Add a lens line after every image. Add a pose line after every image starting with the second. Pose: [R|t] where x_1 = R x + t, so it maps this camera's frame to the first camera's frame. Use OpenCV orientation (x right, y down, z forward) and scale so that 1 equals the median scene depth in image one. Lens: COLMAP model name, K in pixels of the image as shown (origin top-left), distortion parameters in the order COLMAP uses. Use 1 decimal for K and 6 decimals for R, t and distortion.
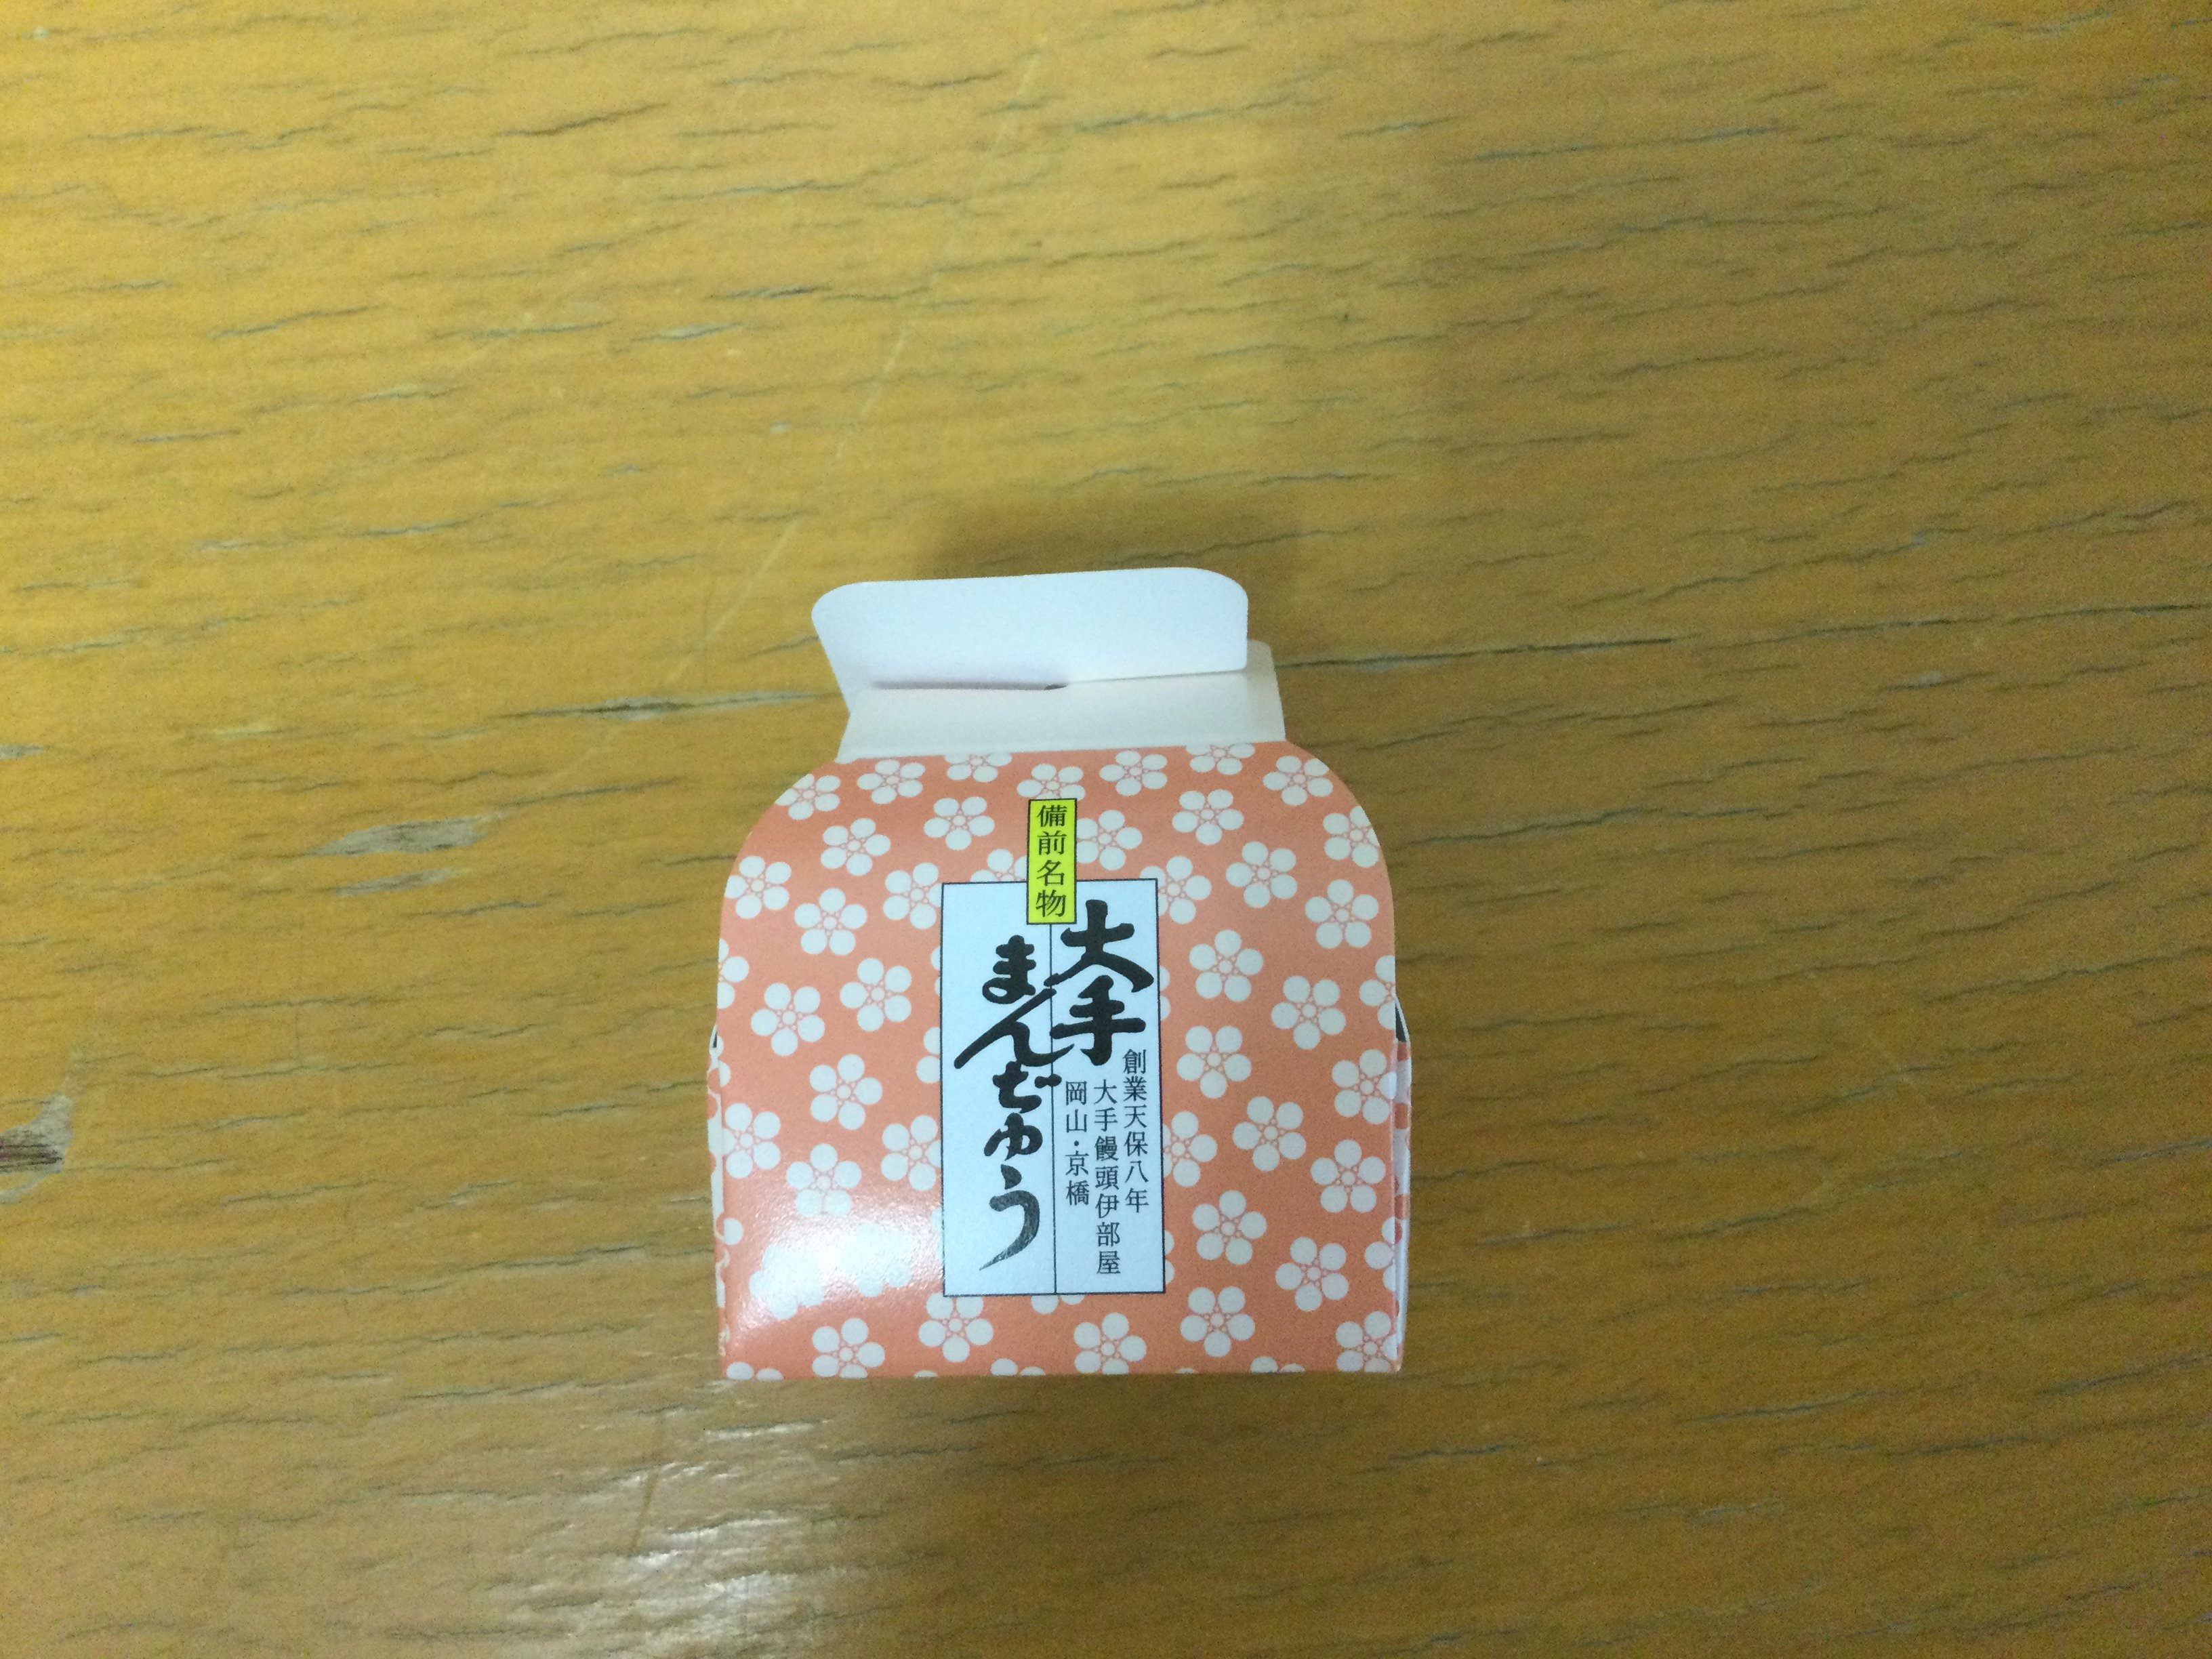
lens RADIAL K [[1991.1, 0, 1106.0], [0, 1991.1, 829.5], [0, 0, 1]] dist [-0.003916, 0.004312]
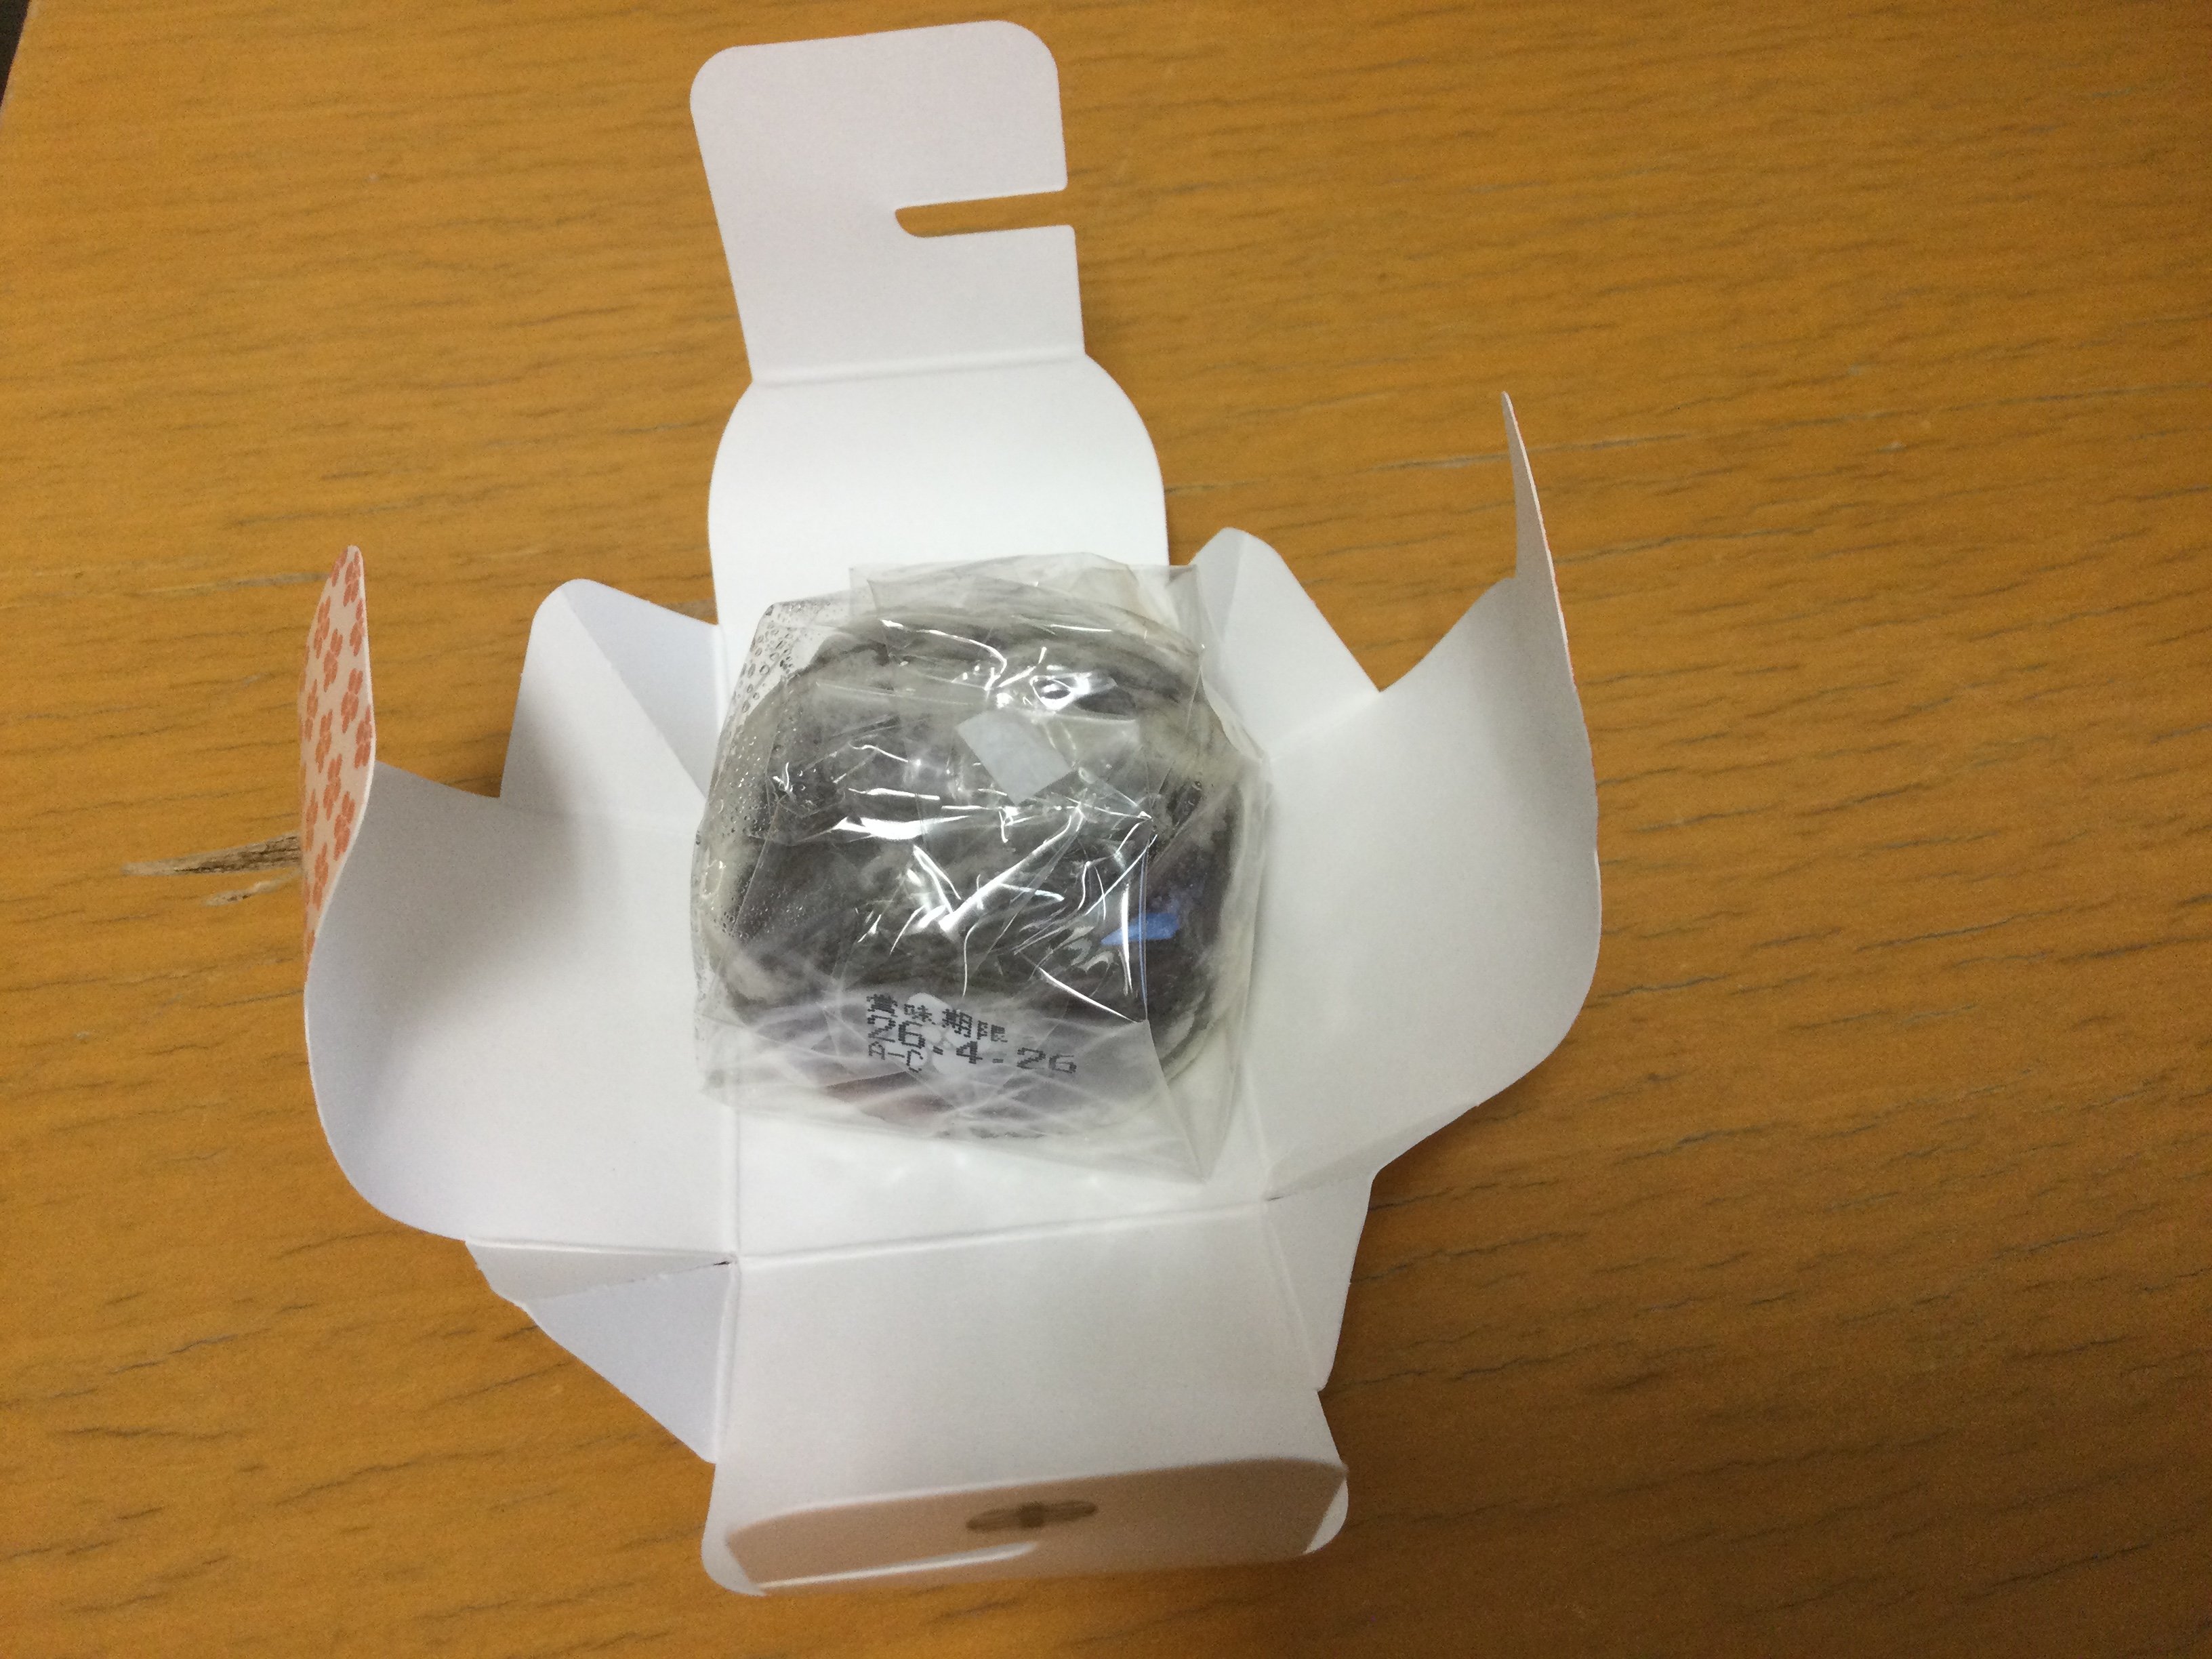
lens RADIAL K [[2001.1, 0, 1106.0], [0, 2001.1, 829.5], [0, 0, 1]] dist [0.037670, -0.001794]
pose [[0.987777, -0.115515, -0.104657, 0.028545], [0.134826, 0.970111, 0.201760, -0.149821], [0.078222, -0.213405, 0.973827, -0.290039]]
